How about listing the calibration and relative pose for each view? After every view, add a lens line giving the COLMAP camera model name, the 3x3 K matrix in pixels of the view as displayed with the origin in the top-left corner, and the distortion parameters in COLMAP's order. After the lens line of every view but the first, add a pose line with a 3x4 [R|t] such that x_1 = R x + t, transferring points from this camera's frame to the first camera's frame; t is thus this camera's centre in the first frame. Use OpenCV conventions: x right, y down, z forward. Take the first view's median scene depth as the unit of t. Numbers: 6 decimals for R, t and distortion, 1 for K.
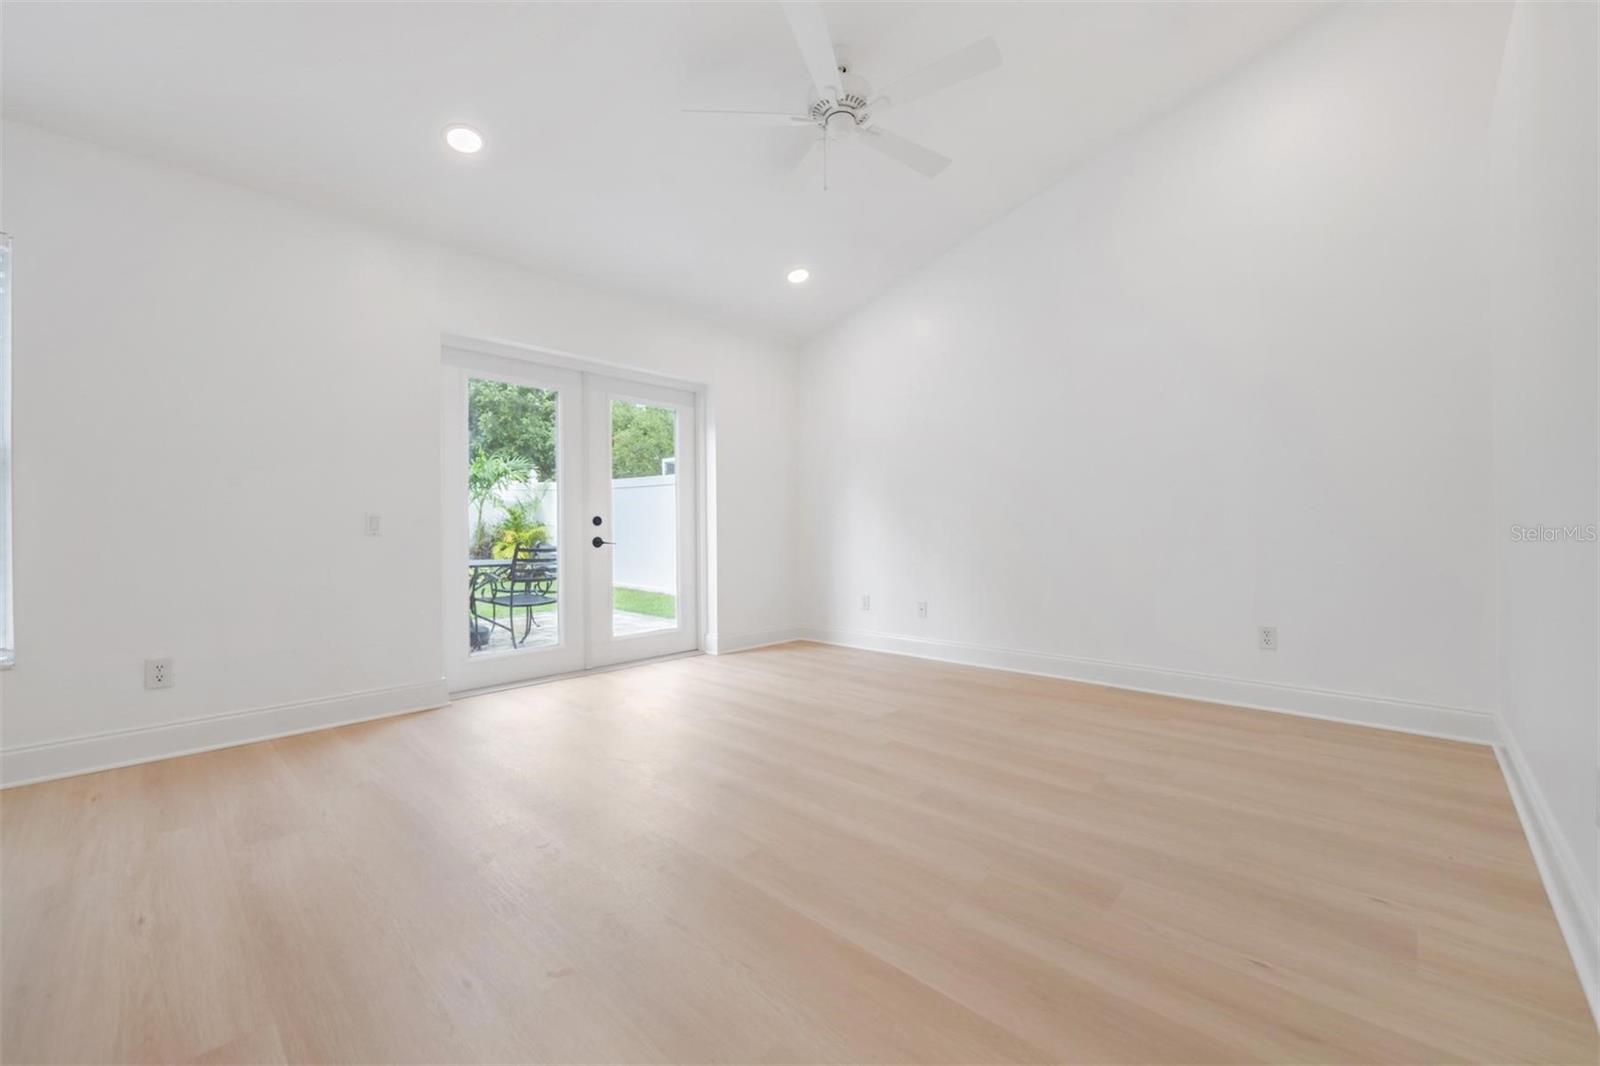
lens RADIAL K [[629.9, 0, 800.0], [0, 629.9, 533.0], [0, 0, 1]] dist [-0.023003, -0.000072]
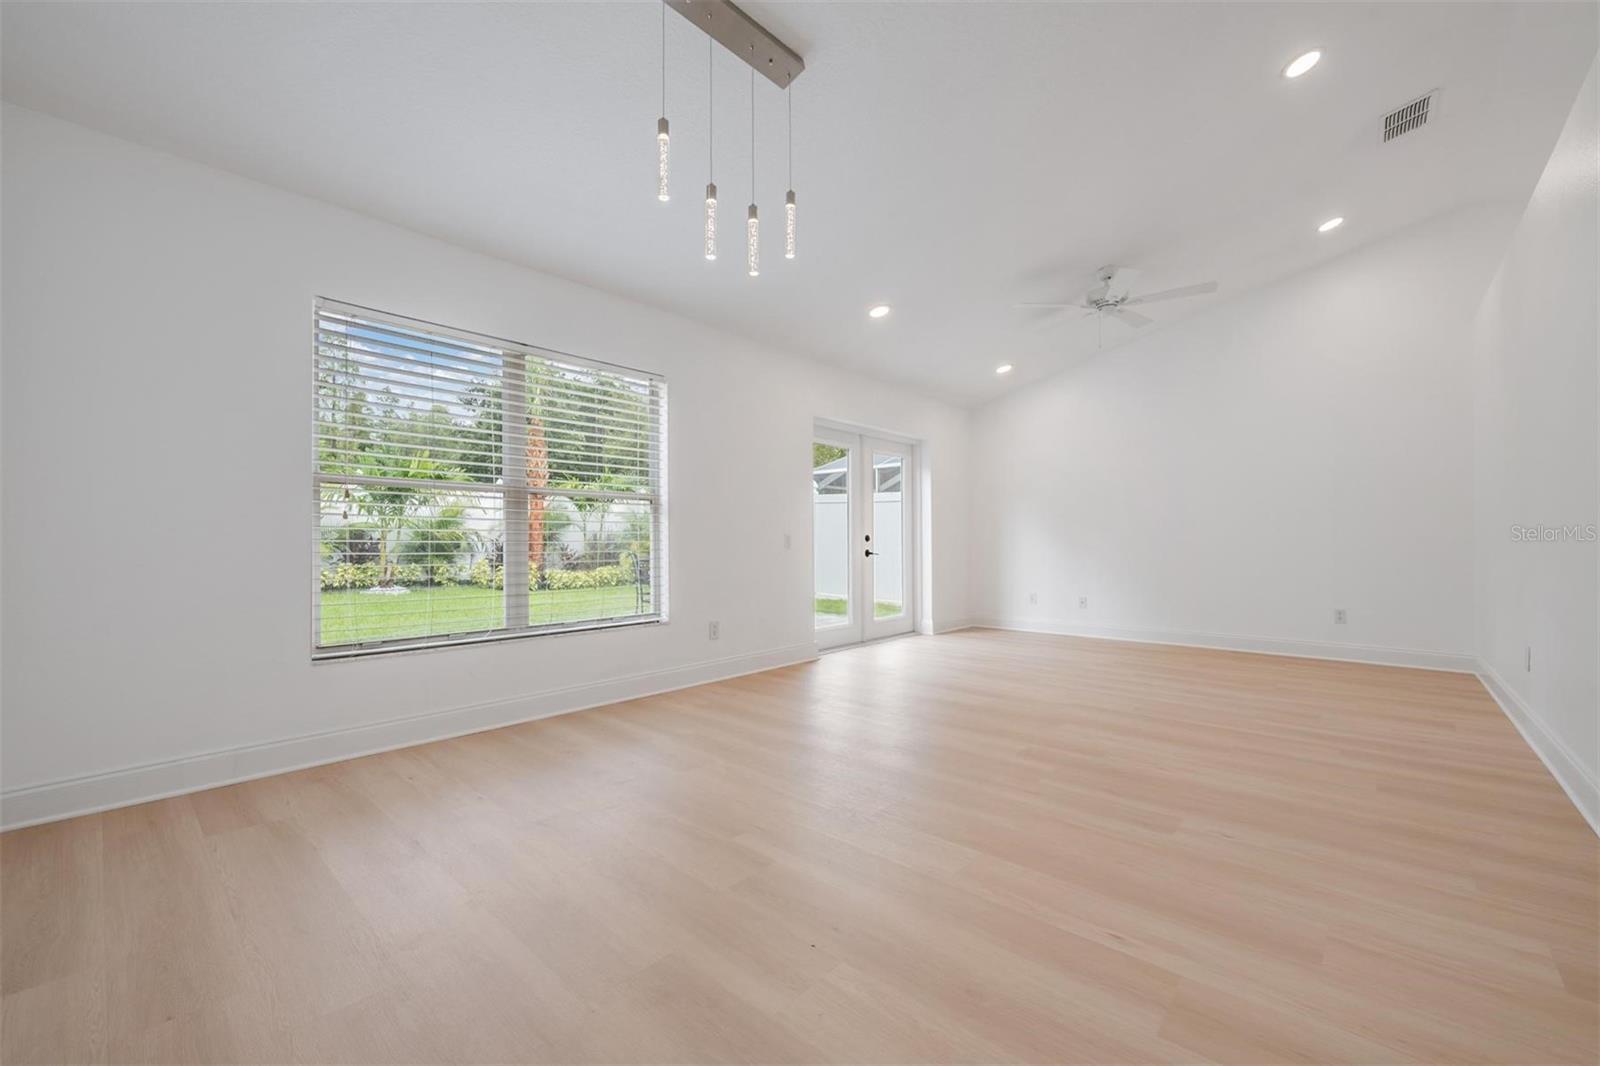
lens RADIAL K [[652.2, 0, 797.8], [0, 652.2, 542.3], [0, 0, 1]] dist [0.000808, 0.000085]
pose [[0.999378, 0.010325, 0.033727, -0.493003], [-0.010362, 0.999946, 0.000941, -0.009178], [-0.033716, -0.001290, 0.999431, -0.449349]]
